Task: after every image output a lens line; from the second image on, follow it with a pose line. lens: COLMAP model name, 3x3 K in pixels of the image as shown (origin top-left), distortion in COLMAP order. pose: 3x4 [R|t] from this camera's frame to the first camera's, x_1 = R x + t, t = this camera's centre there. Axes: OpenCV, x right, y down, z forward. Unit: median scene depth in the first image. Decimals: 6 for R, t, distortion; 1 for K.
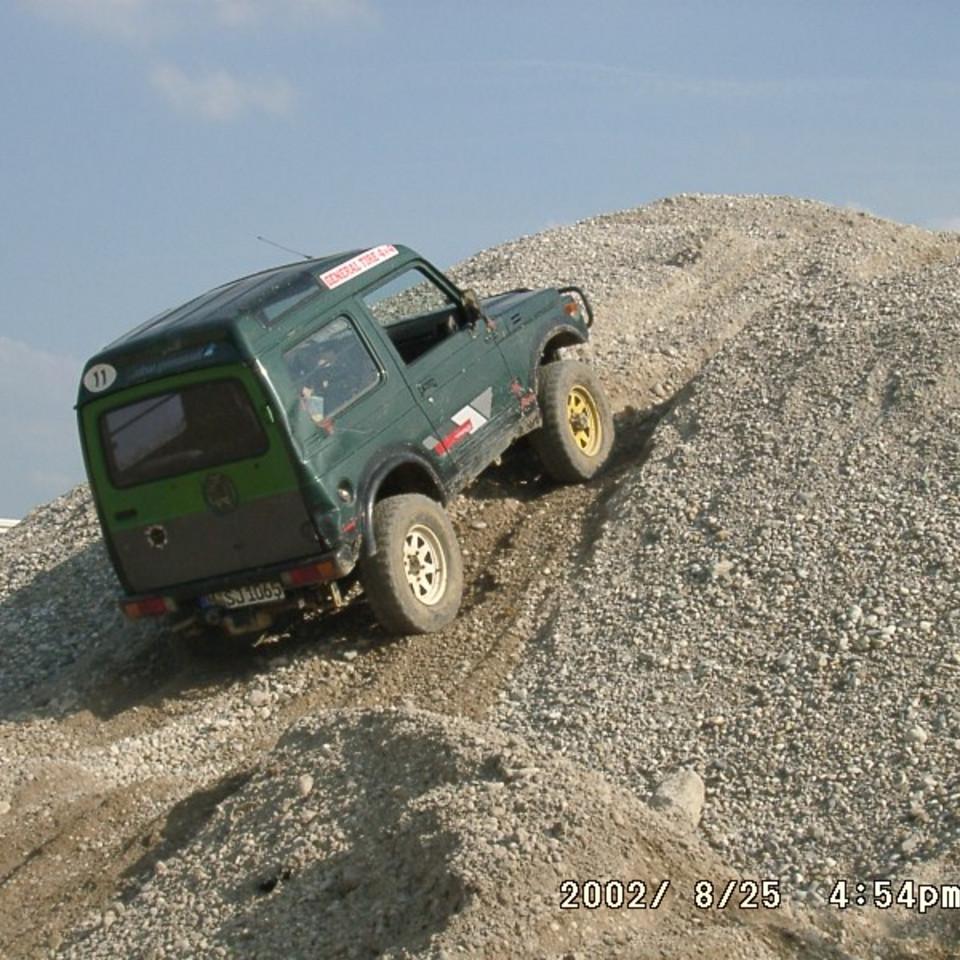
lens RADIAL K [[2590.6, 0, 482.8], [0, 2590.6, 477.8], [0, 0, 1]] dist [-0.022675, 0.000000]
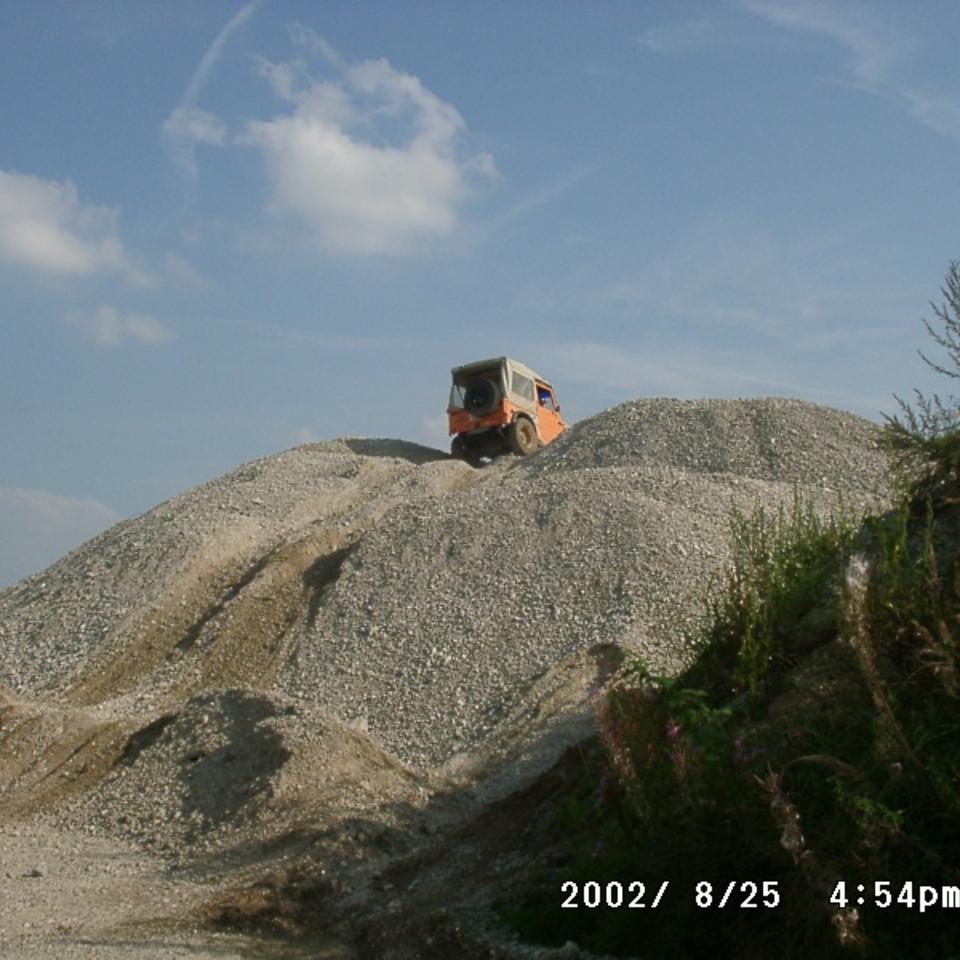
lens RADIAL K [[1401.0, 0, 481.3], [0, 1401.0, 484.0], [0, 0, 1]] dist [-0.116223, 0.000000]
pose [[0.983472, 0.033633, 0.177907, -0.038530], [-0.021717, 0.997414, -0.068508, -0.010556], [-0.179751, 0.063512, 0.981660, -0.223891]]
